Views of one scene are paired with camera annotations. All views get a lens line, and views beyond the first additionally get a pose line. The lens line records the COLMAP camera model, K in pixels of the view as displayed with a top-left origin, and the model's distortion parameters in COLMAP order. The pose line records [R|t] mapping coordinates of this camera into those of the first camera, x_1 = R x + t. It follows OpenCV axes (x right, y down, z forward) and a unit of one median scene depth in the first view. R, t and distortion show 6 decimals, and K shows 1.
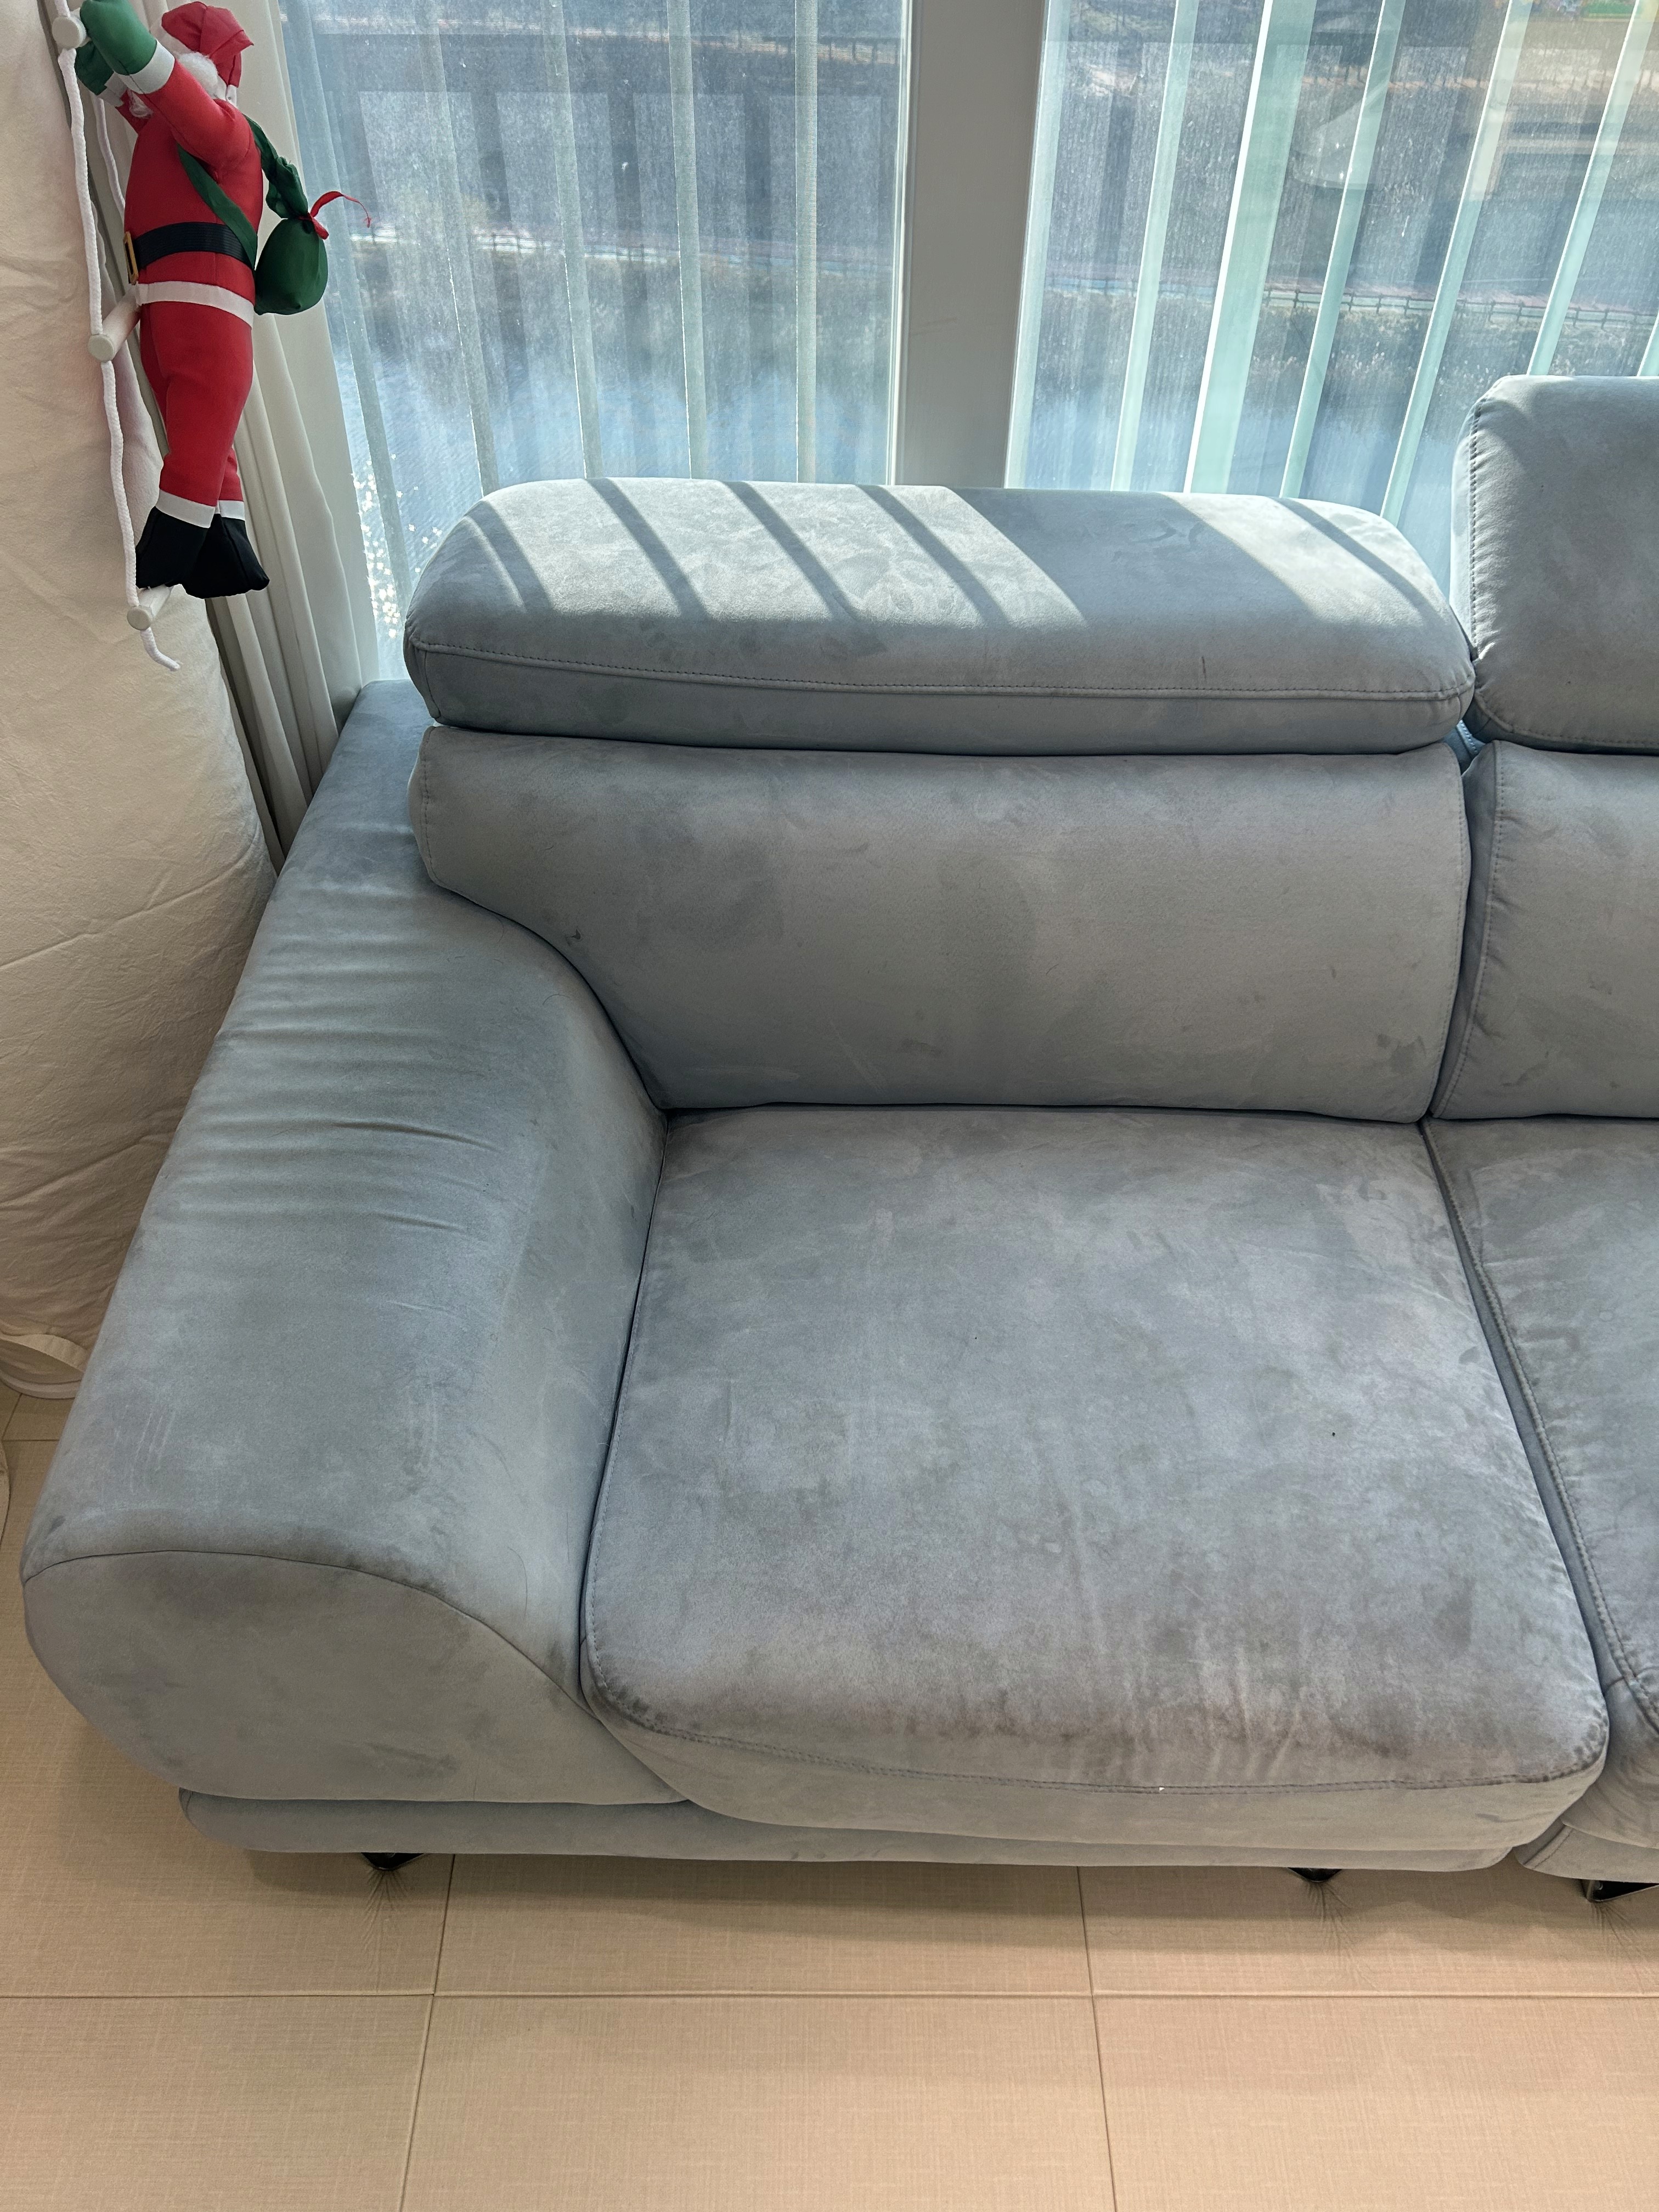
lens RADIAL K [[1662.6, 0, 809.7], [0, 1662.6, 1110.3], [0, 0, 1]] dist [0.052107, -0.060767]
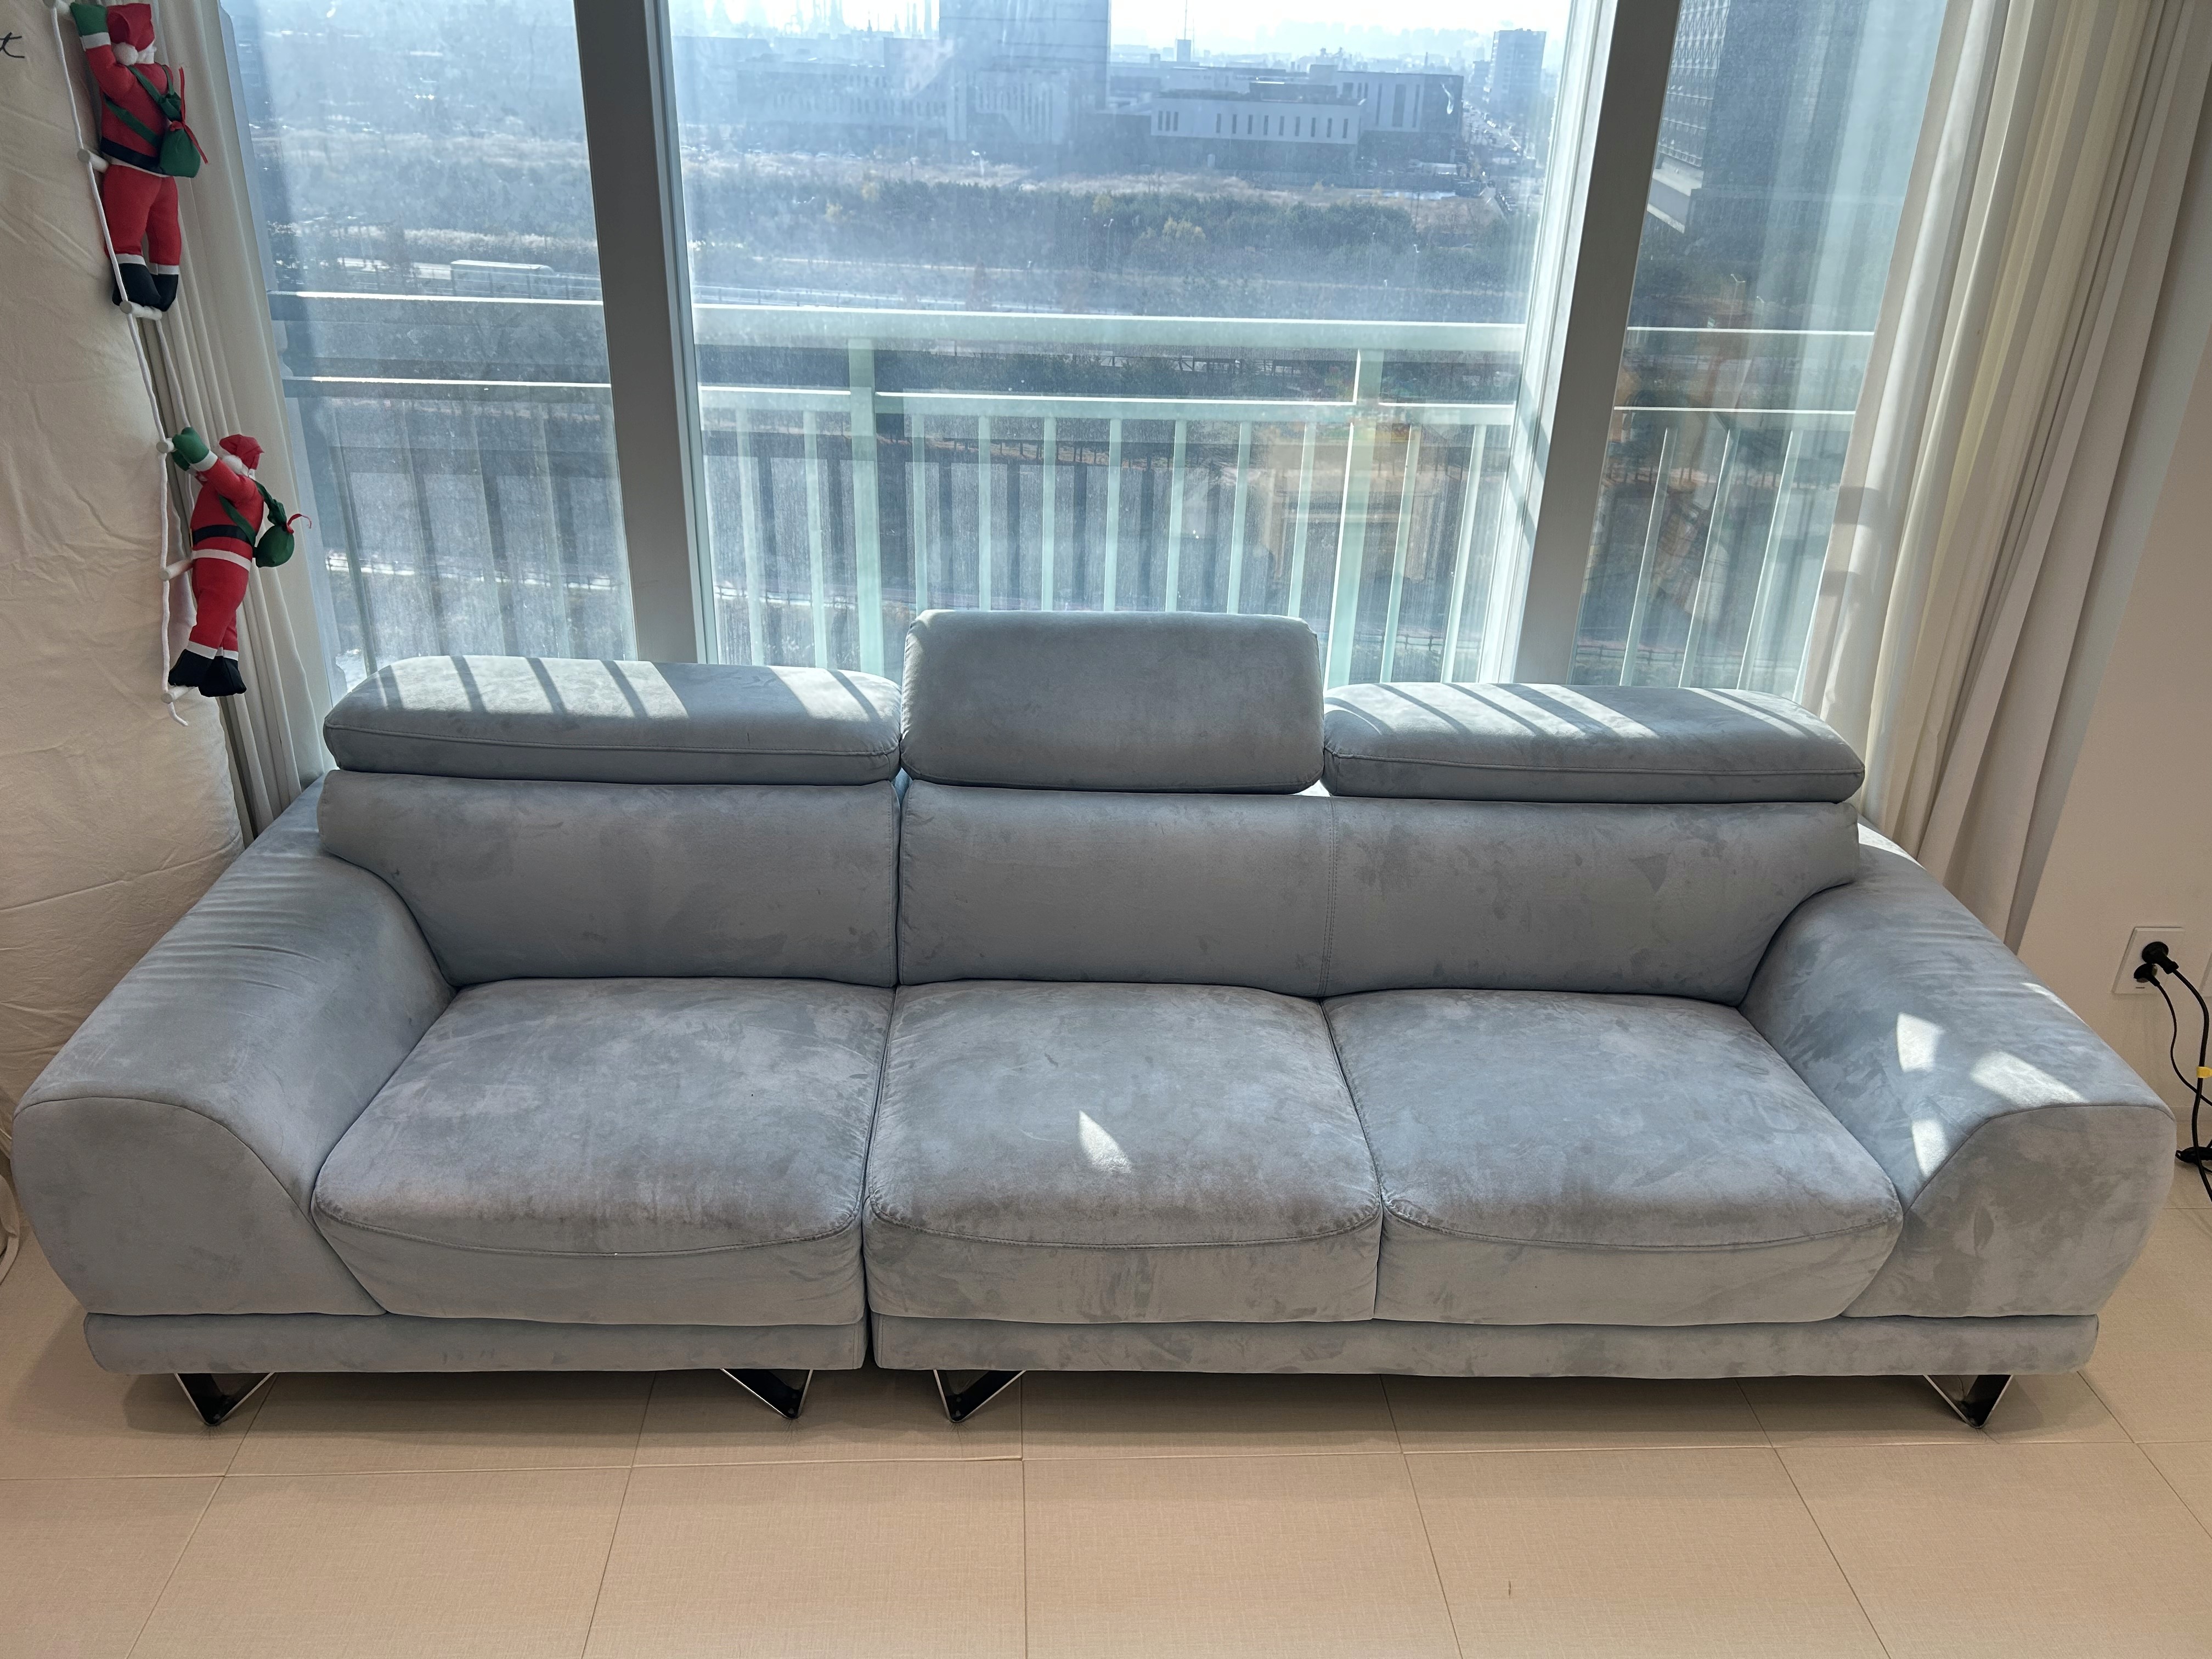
lens RADIAL K [[1662.6, 0, 1097.5], [0, 1662.6, 827.6], [0, 0, 1]] dist [0.052107, -0.060767]
pose [[0.998070, 0.000822, 0.062087, 0.516917], [0.019838, 0.943284, -0.331394, 0.477339], [-0.058838, 0.331986, 0.941447, -0.800563]]
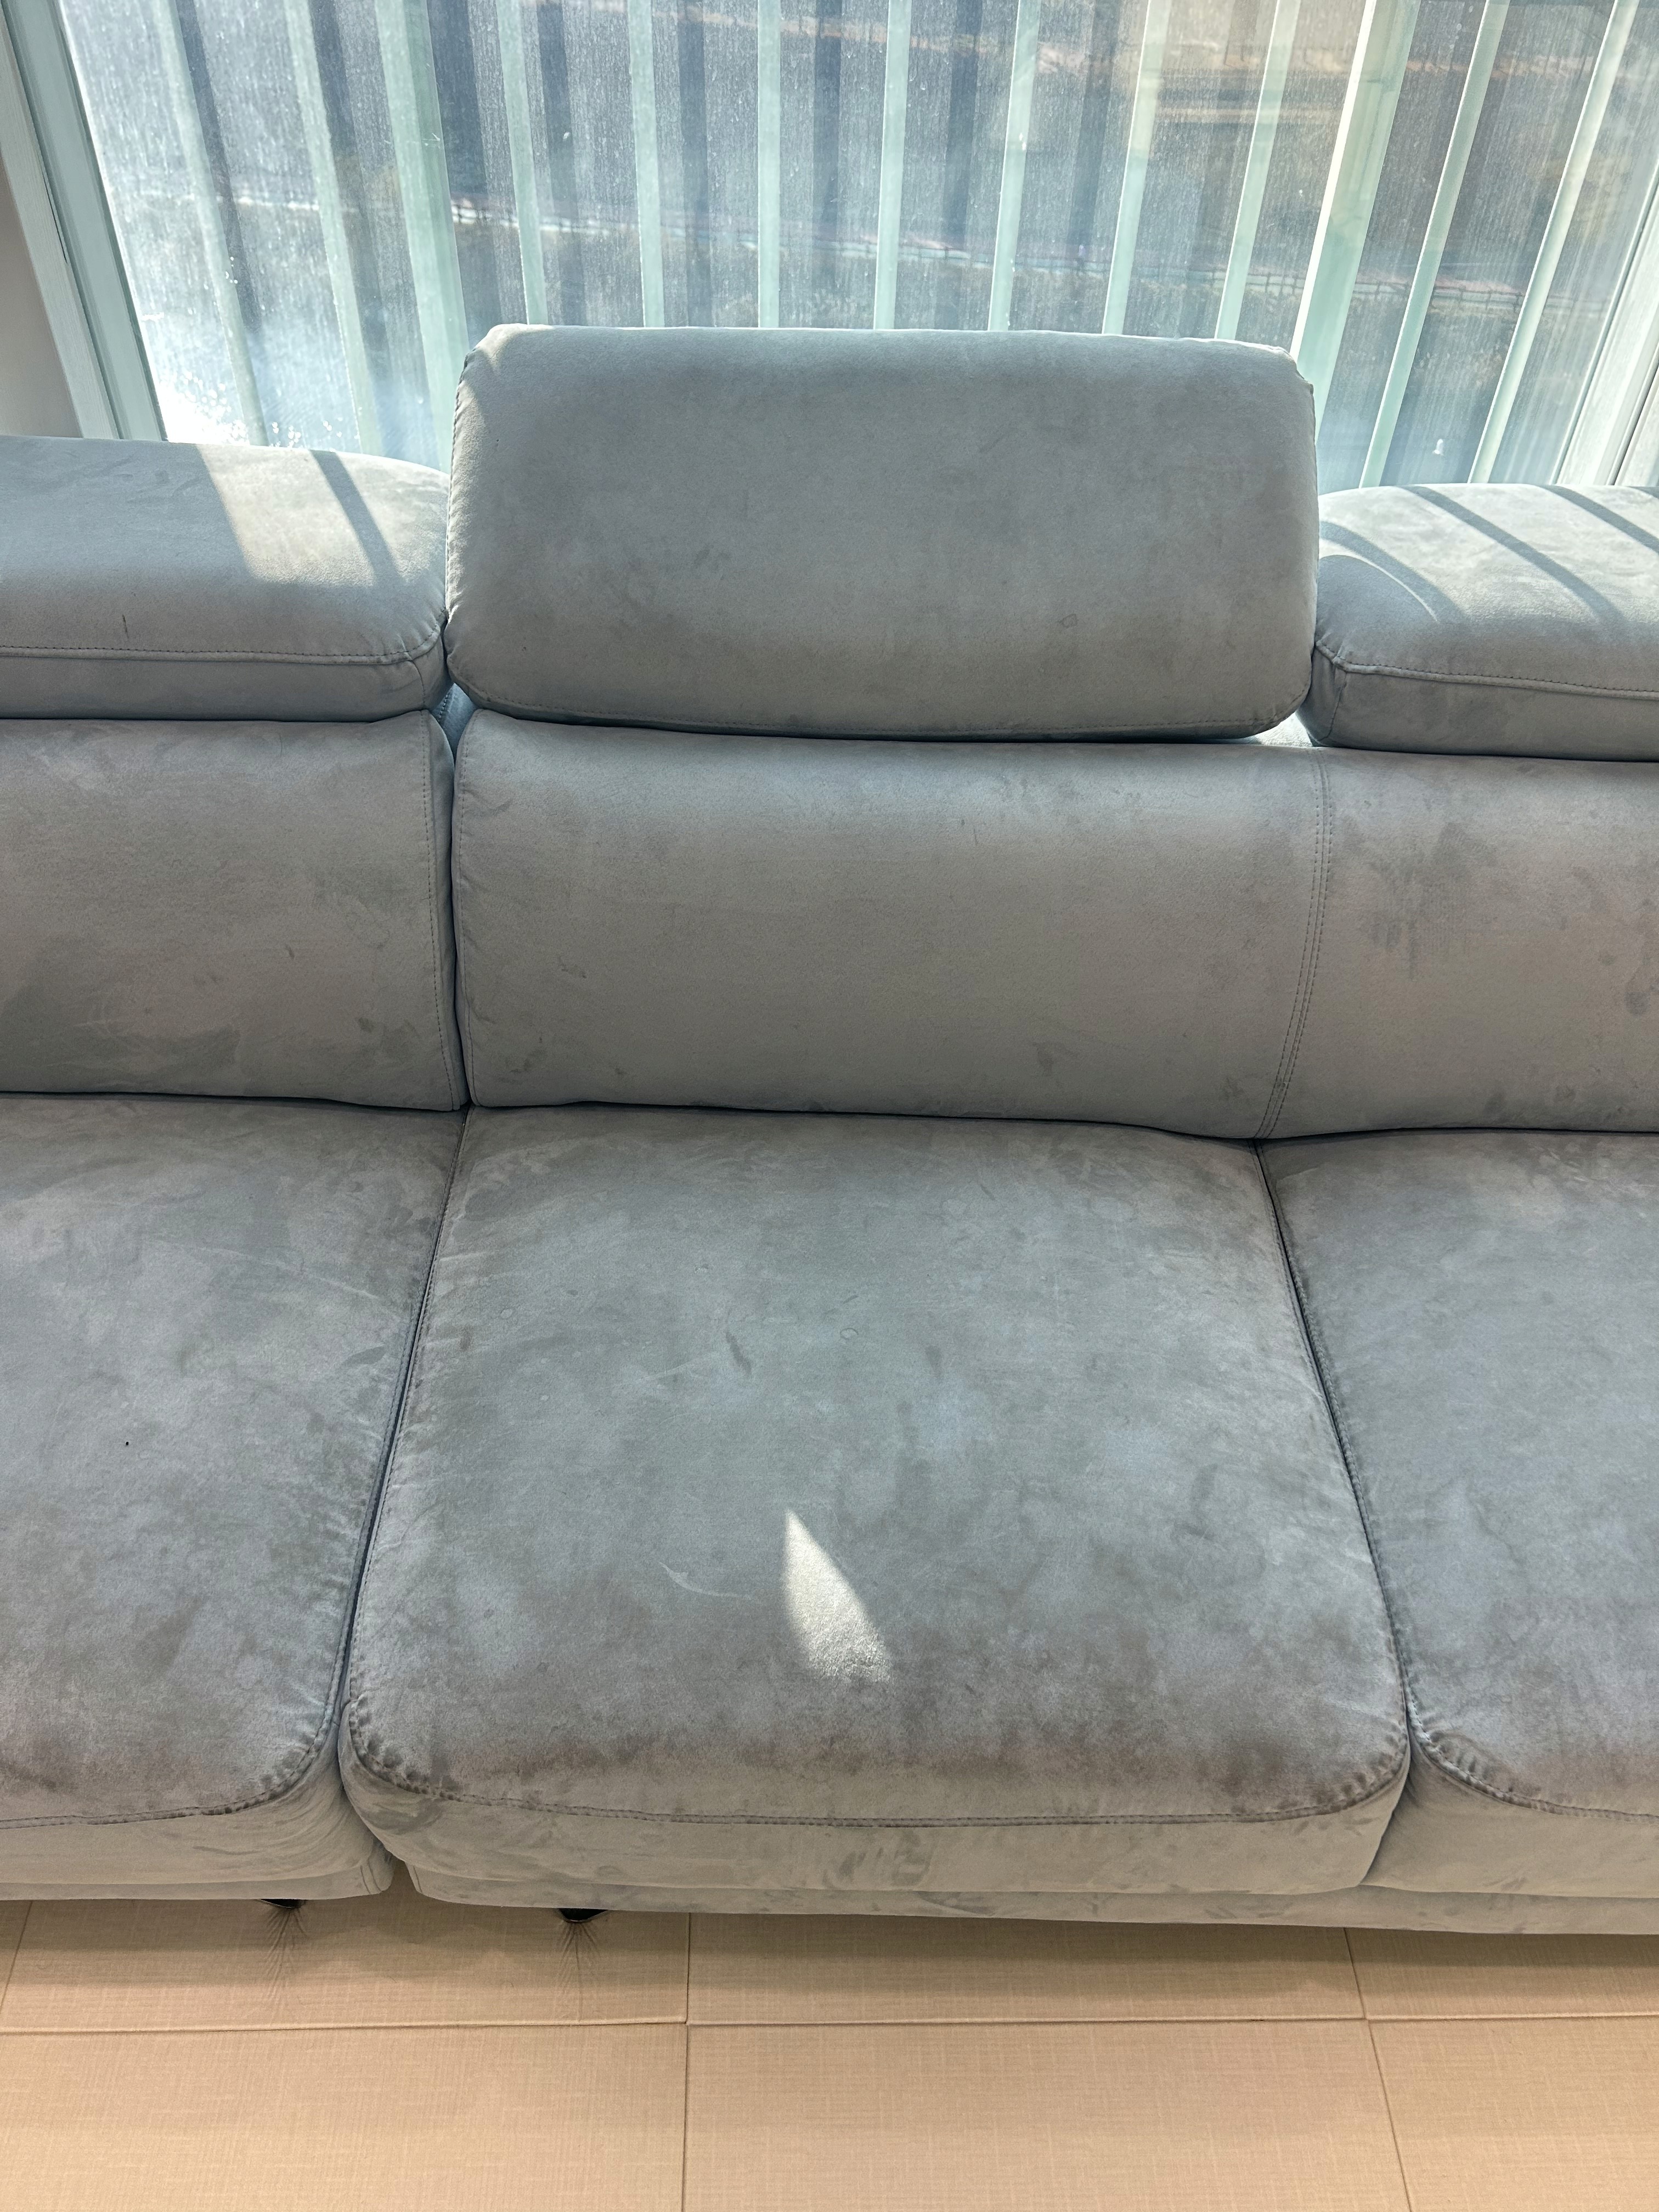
lens RADIAL K [[1662.6, 0, 820.7], [0, 1662.6, 1113.2], [0, 0, 1]] dist [0.052107, -0.060767]
pose [[0.999586, -0.000327, 0.028771, 0.594437], [-0.000033, 0.999921, 0.012532, -0.003357], [-0.028773, -0.012528, 0.999507, 0.045243]]
